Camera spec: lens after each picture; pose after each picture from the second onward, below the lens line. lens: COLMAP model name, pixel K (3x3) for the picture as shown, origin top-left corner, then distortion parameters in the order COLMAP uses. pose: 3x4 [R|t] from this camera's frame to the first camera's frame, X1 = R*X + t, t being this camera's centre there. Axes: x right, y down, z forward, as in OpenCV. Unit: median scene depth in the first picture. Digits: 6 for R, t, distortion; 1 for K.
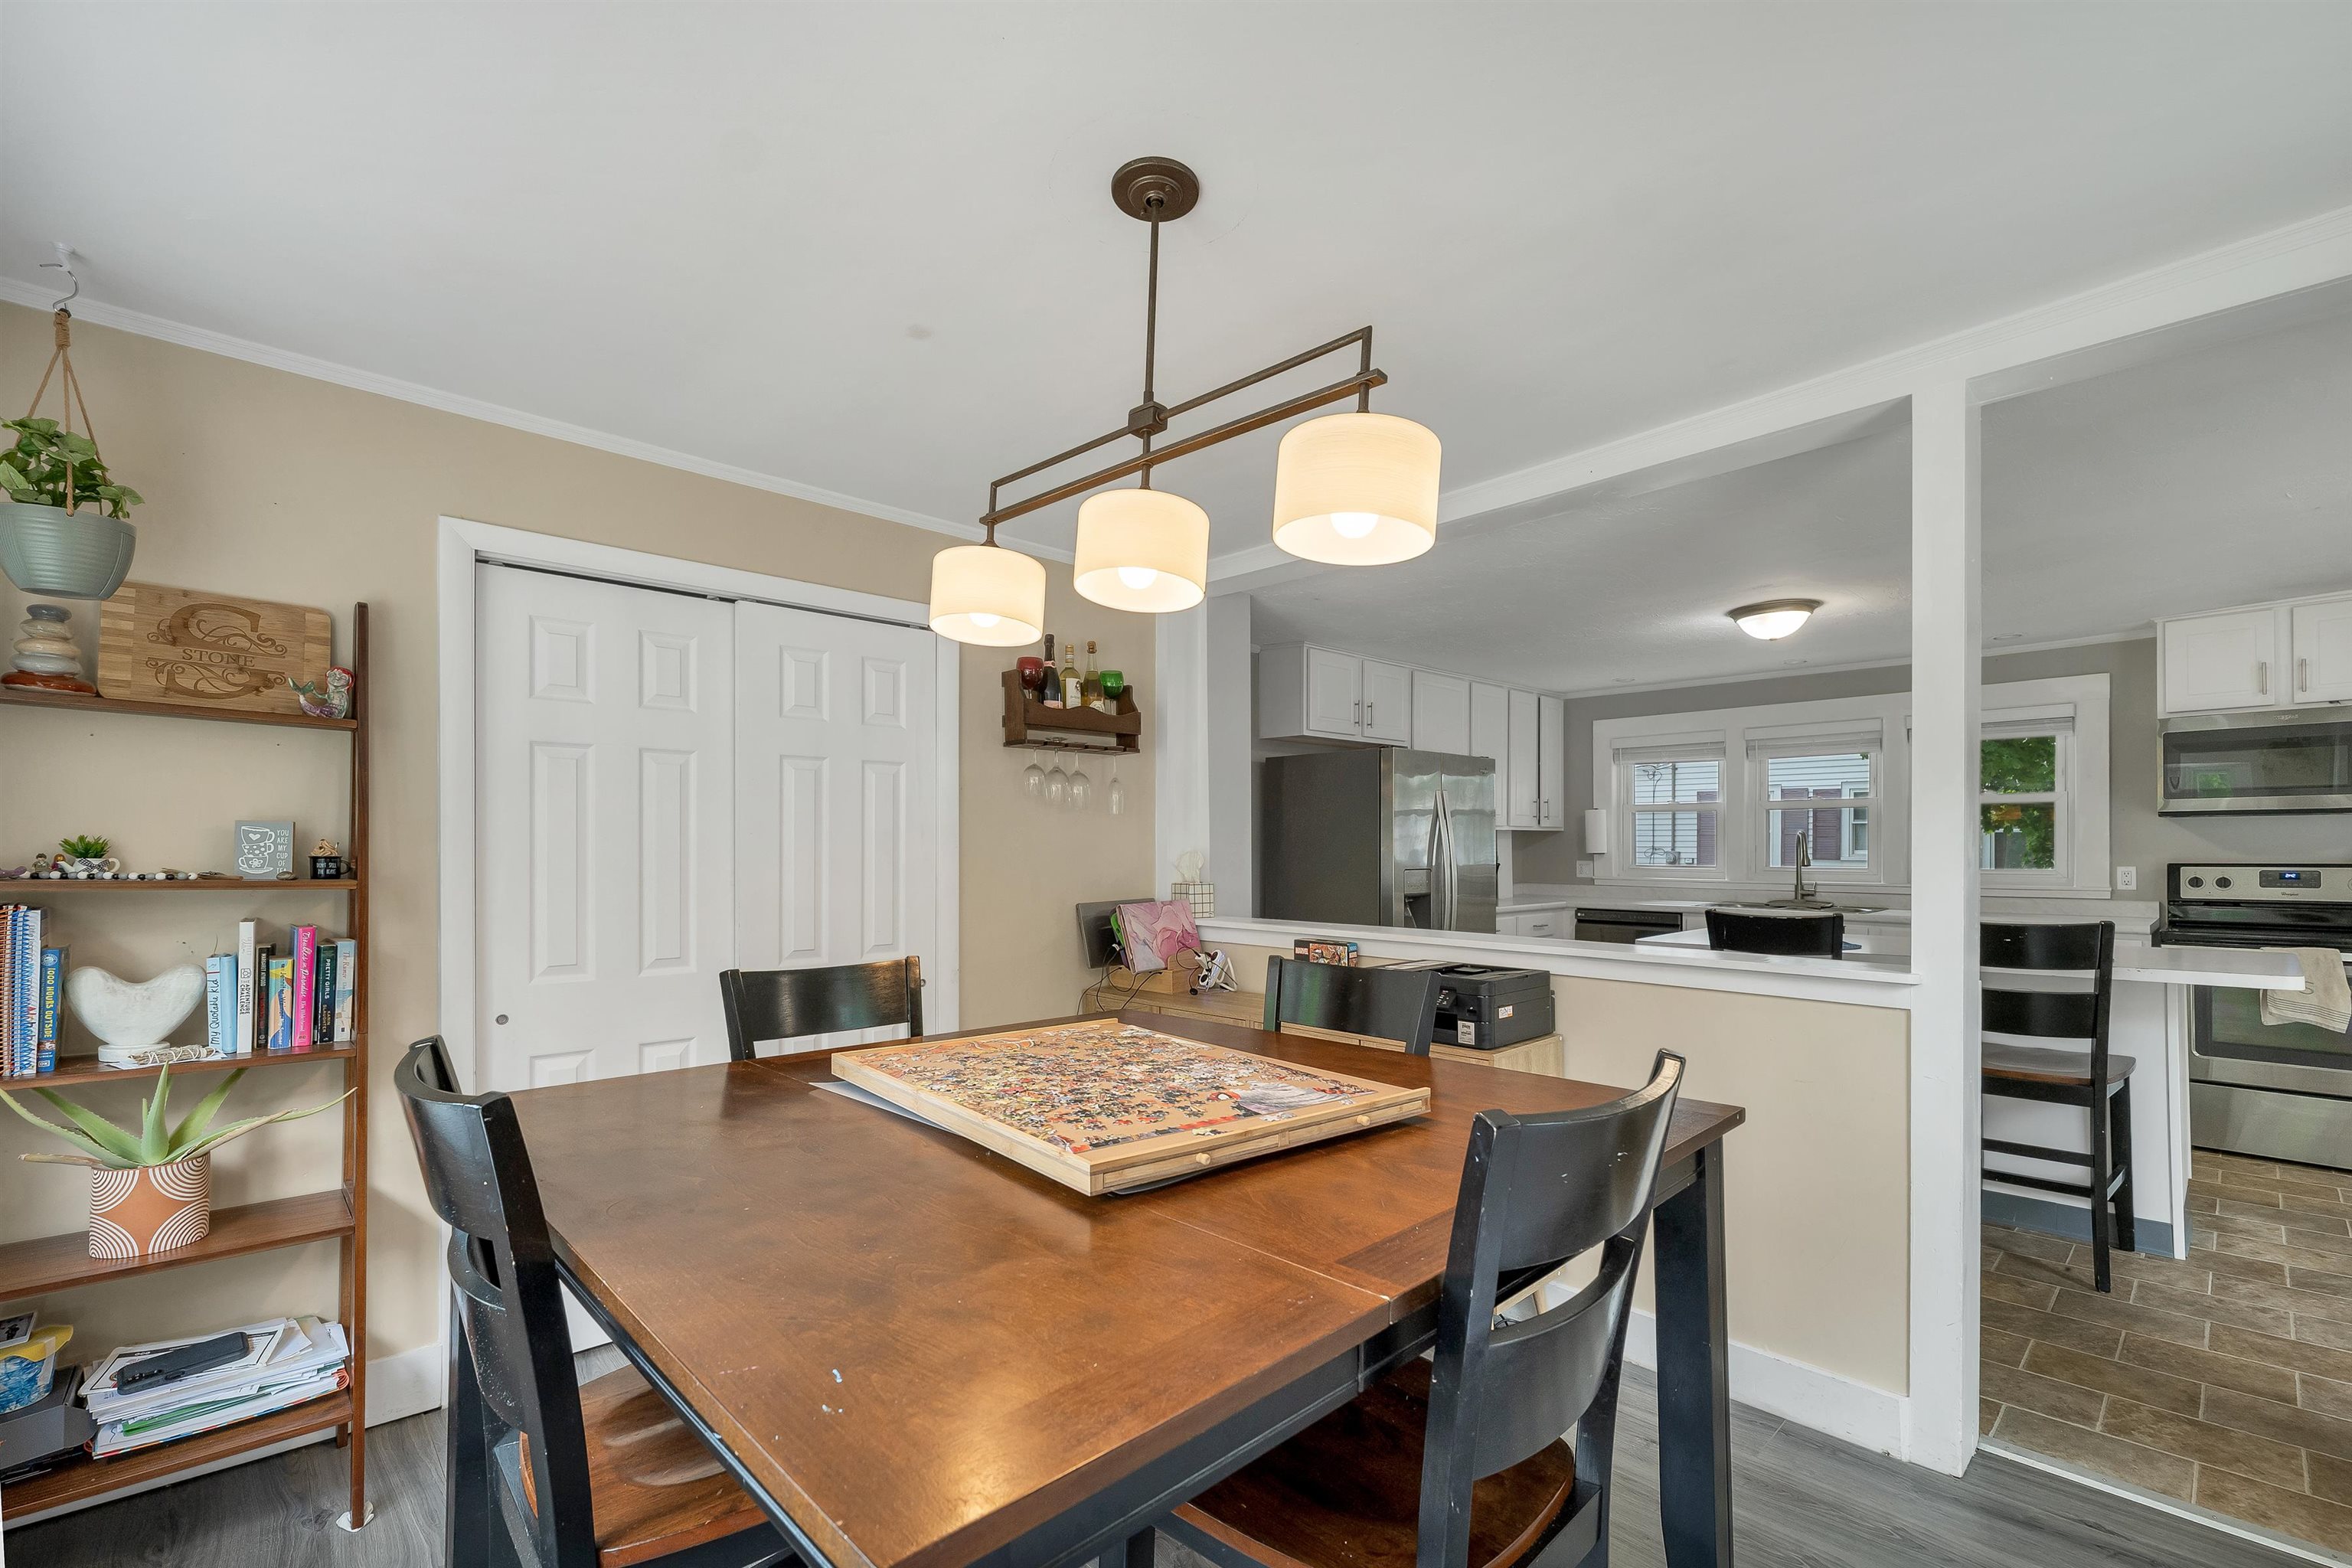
lens RADIAL K [[985.8, 0, 1176.0], [0, 985.8, 855.9], [0, 0, 1]] dist [0.002473, -0.001182]
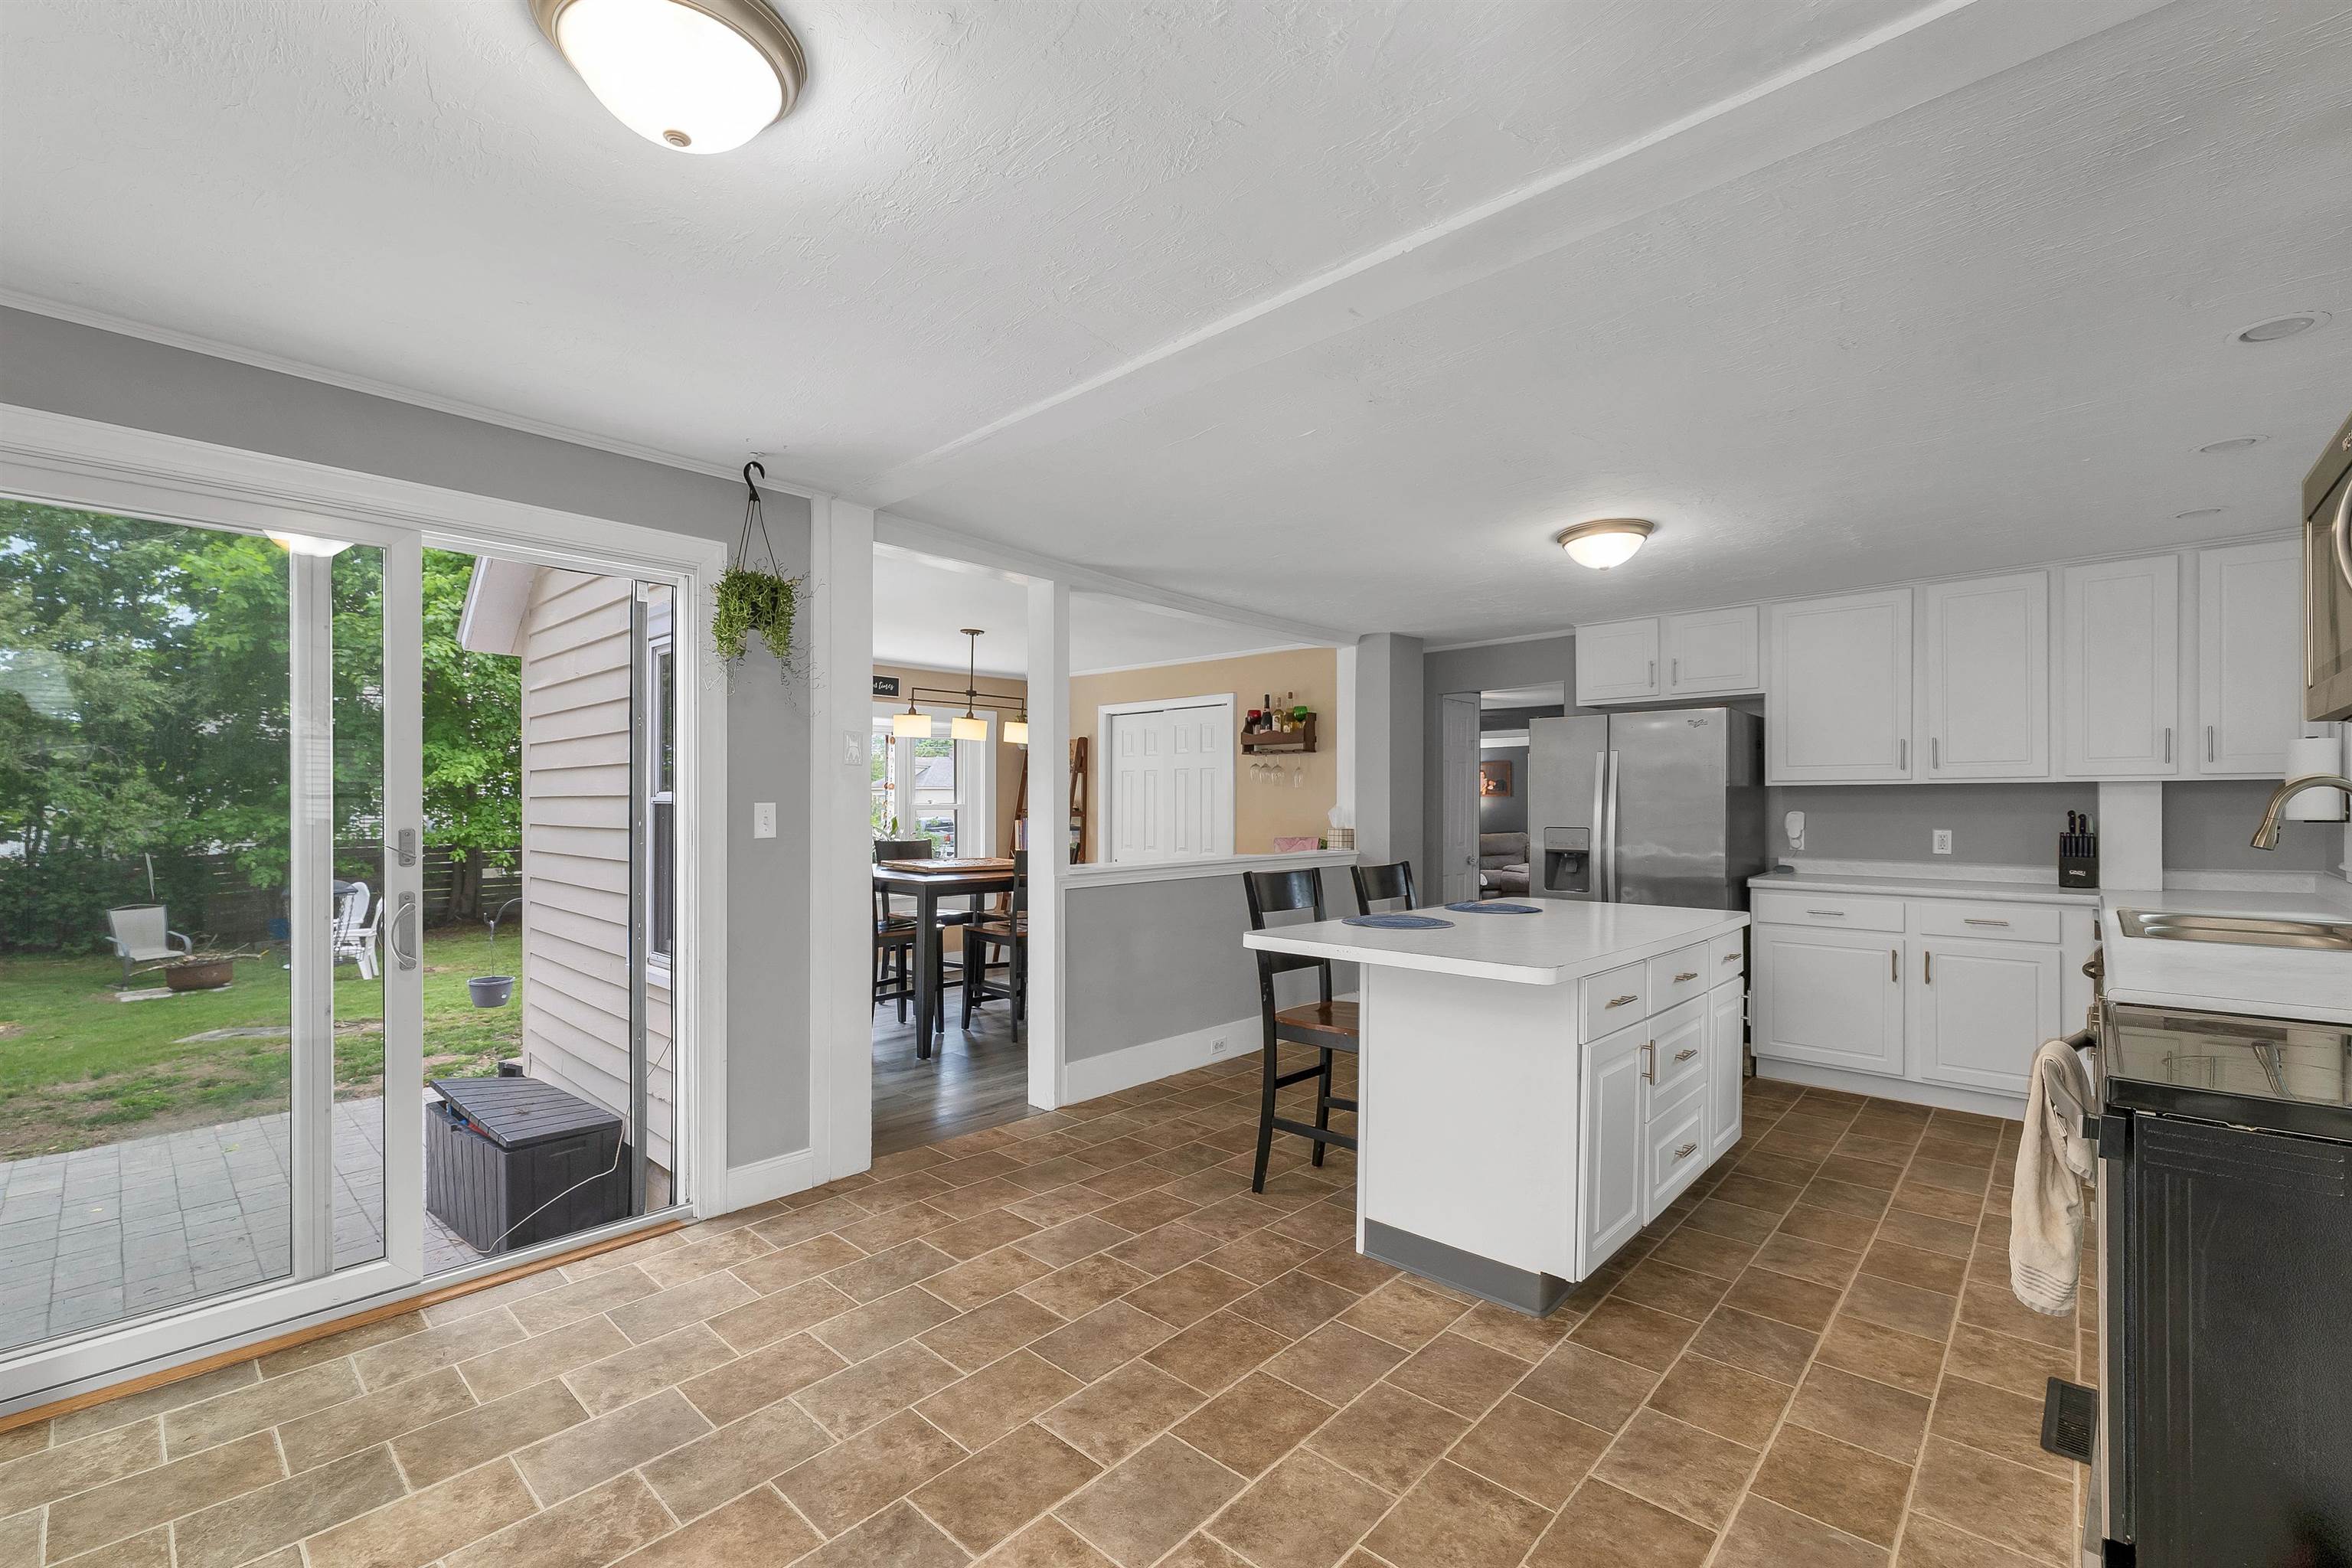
lens RADIAL K [[985.8, 0, 1158.4], [0, 985.8, 790.7], [0, 0, 1]] dist [0.002473, -0.001182]
pose [[0.055605, -0.014043, -0.998354, 1.758949], [-0.010703, 0.999835, -0.014660, -0.008430], [0.998395, 0.011500, 0.055445, 0.685227]]
